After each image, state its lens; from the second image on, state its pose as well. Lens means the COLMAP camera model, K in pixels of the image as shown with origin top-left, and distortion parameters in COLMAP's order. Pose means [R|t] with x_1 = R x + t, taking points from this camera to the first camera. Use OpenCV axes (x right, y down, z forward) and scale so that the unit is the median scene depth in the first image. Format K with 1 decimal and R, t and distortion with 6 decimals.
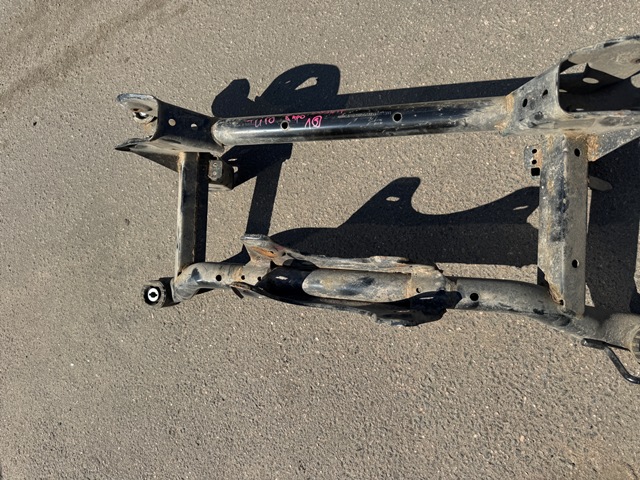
lens RADIAL K [[452.0, 0, 321.6], [0, 452.0, 238.2], [0, 0, 1]] dist [0.035484, -0.062830]
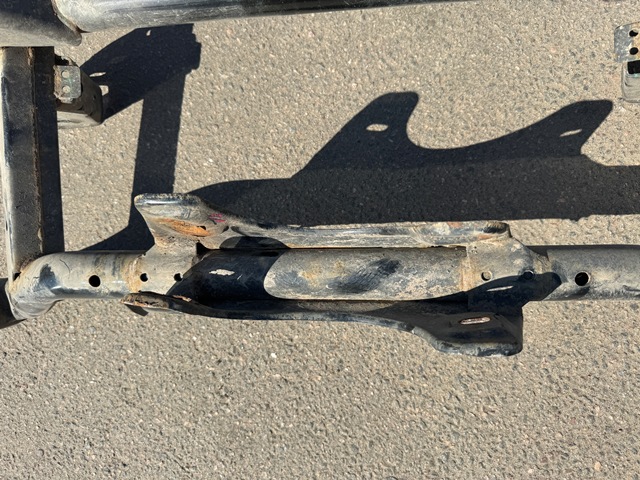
lens RADIAL K [[452.0, 0, 321.6], [0, 452.0, 238.2], [0, 0, 1]] dist [0.035484, -0.062830]
pose [[0.965223, -0.082339, 0.248124, -0.095470], [0.058559, 0.993085, 0.101753, -0.001002], [-0.254786, -0.083684, 0.963370, 0.408499]]
